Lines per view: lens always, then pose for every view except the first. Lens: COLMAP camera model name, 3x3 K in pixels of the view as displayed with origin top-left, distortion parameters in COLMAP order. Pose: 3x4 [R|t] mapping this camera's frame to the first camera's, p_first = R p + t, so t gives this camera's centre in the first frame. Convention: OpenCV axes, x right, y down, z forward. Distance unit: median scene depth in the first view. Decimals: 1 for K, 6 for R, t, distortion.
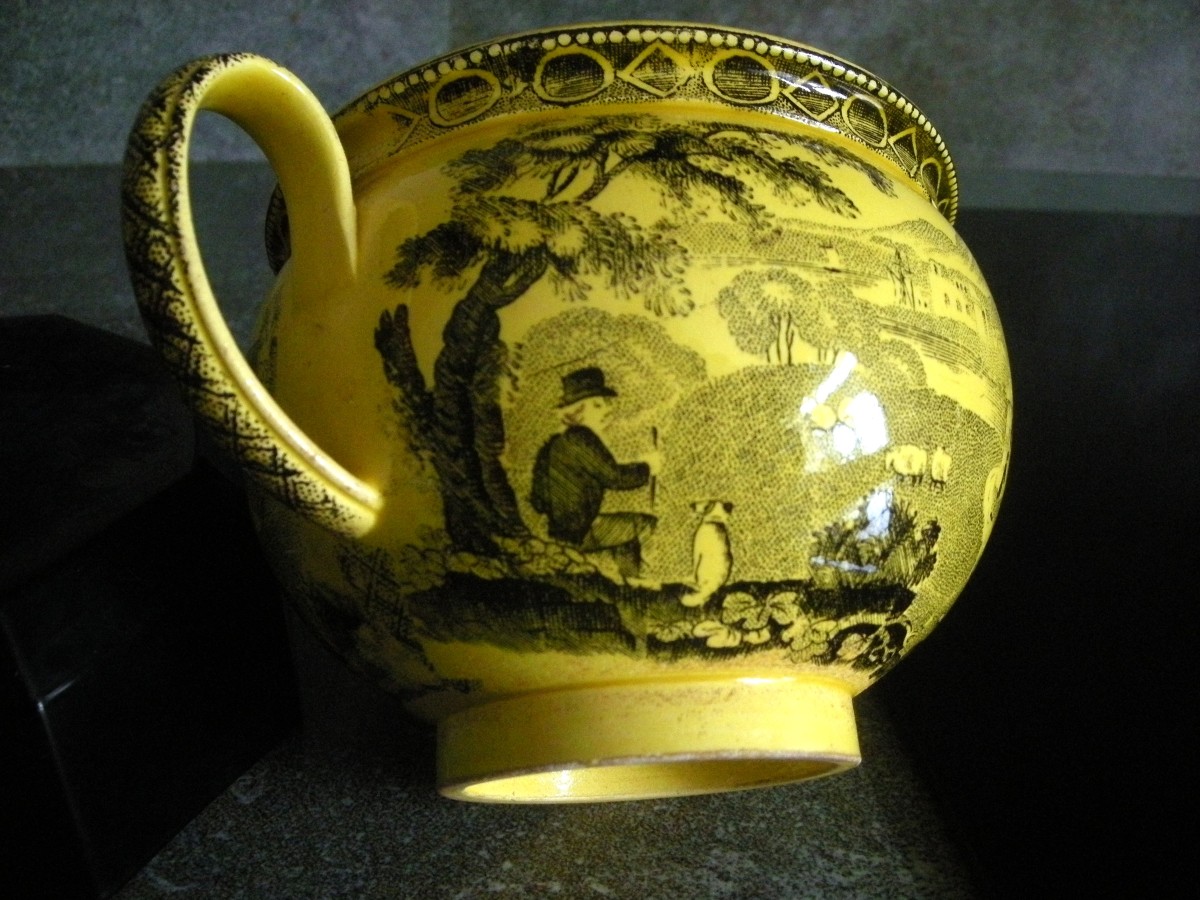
lens RADIAL K [[1203.1, 0, 605.2], [0, 1203.1, 470.6], [0, 0, 1]] dist [-0.194384, 0.130551]
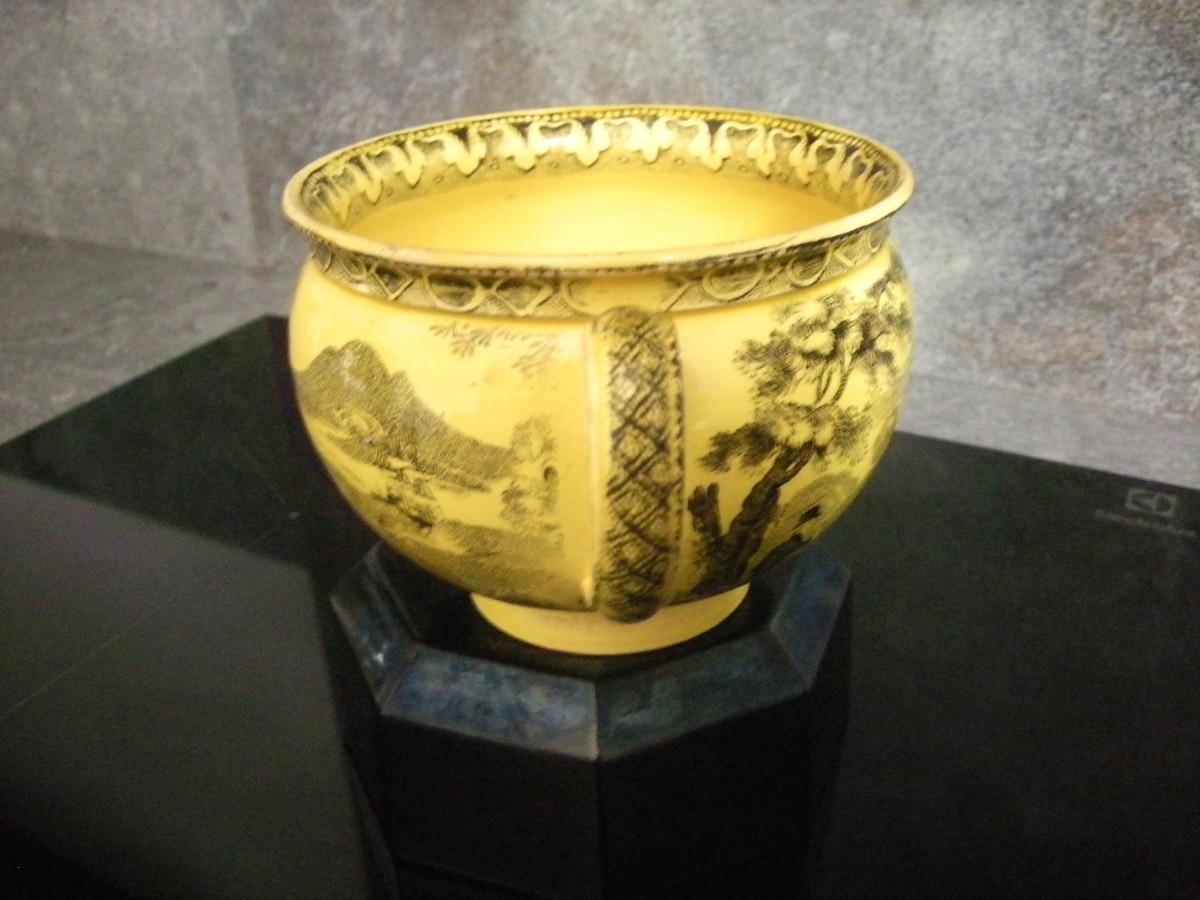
lens RADIAL K [[1203.1, 0, 605.2], [0, 1203.1, 470.6], [0, 0, 1]] dist [-0.194384, 0.130551]
pose [[0.712185, -0.293203, 0.637828, -1.115138], [-0.249639, 0.743423, 0.620485, -0.957209], [-0.656105, -0.601127, 0.456260, 0.483905]]
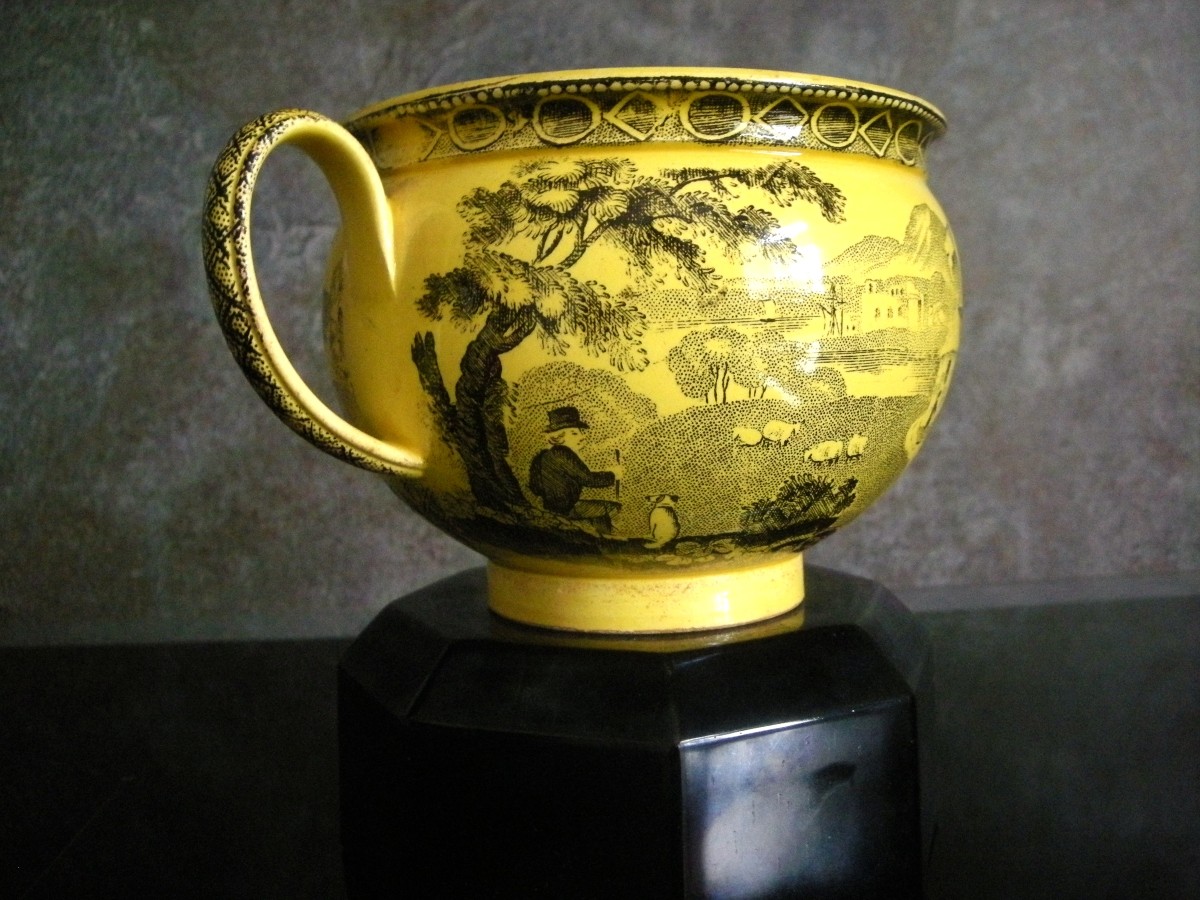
lens RADIAL K [[1203.1, 0, 605.2], [0, 1203.1, 470.6], [0, 0, 1]] dist [-0.194384, 0.130551]
pose [[0.992444, 0.048349, -0.112771, 0.171607], [0.005825, 0.899488, 0.436907, -0.572639], [0.122560, -0.434262, 0.892410, -0.193716]]
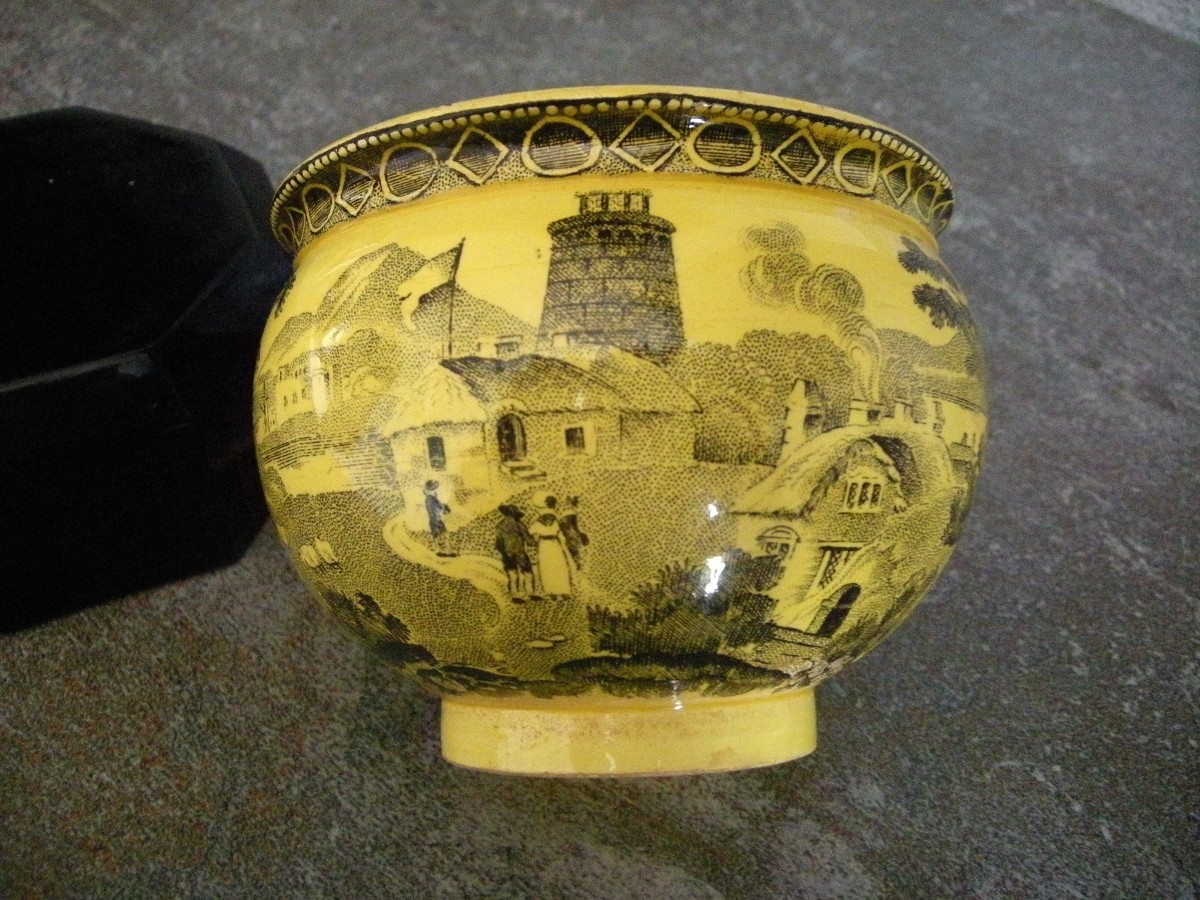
lens RADIAL K [[1203.1, 0, 605.2], [0, 1203.1, 470.6], [0, 0, 1]] dist [-0.194384, 0.130551]
pose [[-0.061603, -0.038021, -0.997376, 1.463459], [0.365080, 0.929170, -0.057970, 0.090620], [0.928936, -0.367693, -0.043359, 1.400898]]
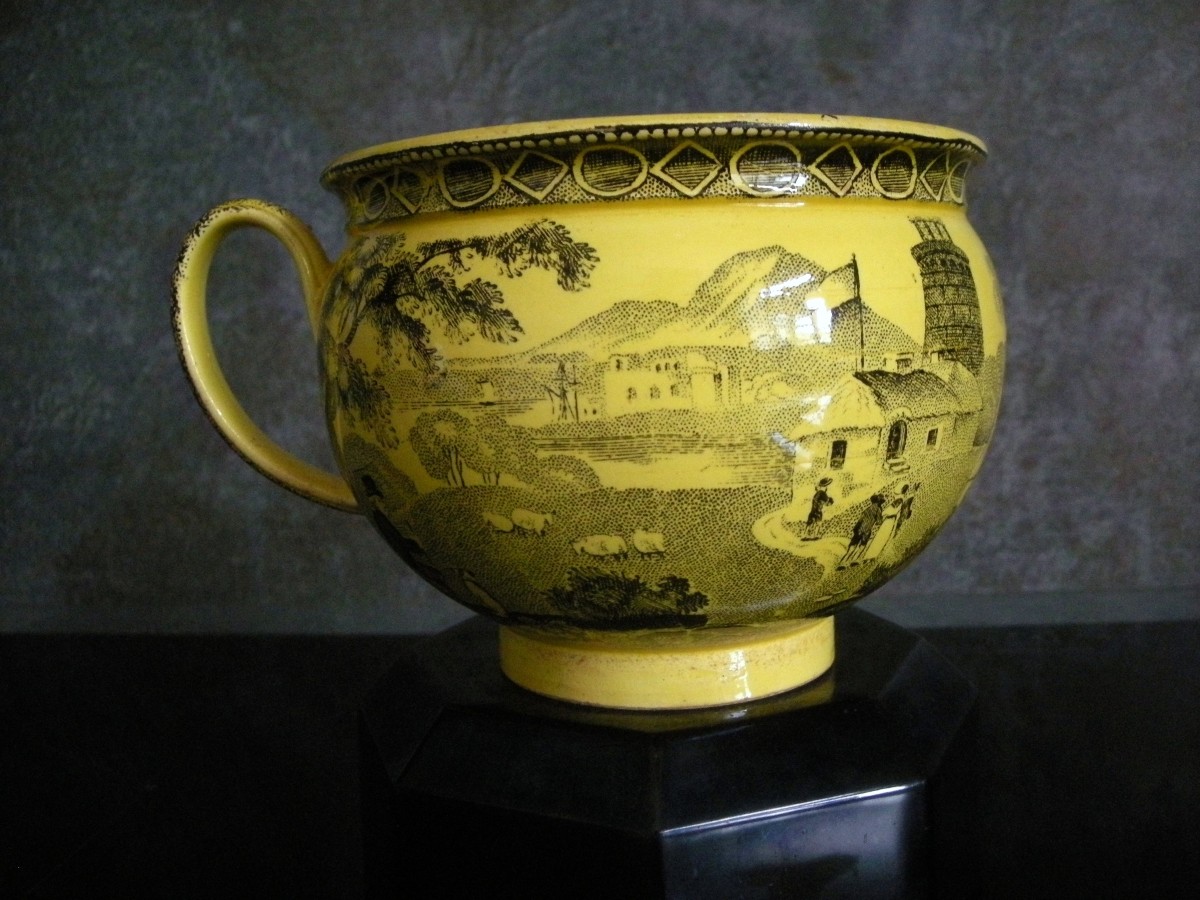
lens RADIAL K [[1203.1, 0, 605.2], [0, 1203.1, 470.6], [0, 0, 1]] dist [-0.194384, 0.130551]
pose [[0.667142, 0.139046, -0.731839, 1.122312], [0.250160, 0.883555, 0.395916, -0.541492], [0.701671, -0.447209, 0.554673, 0.413328]]
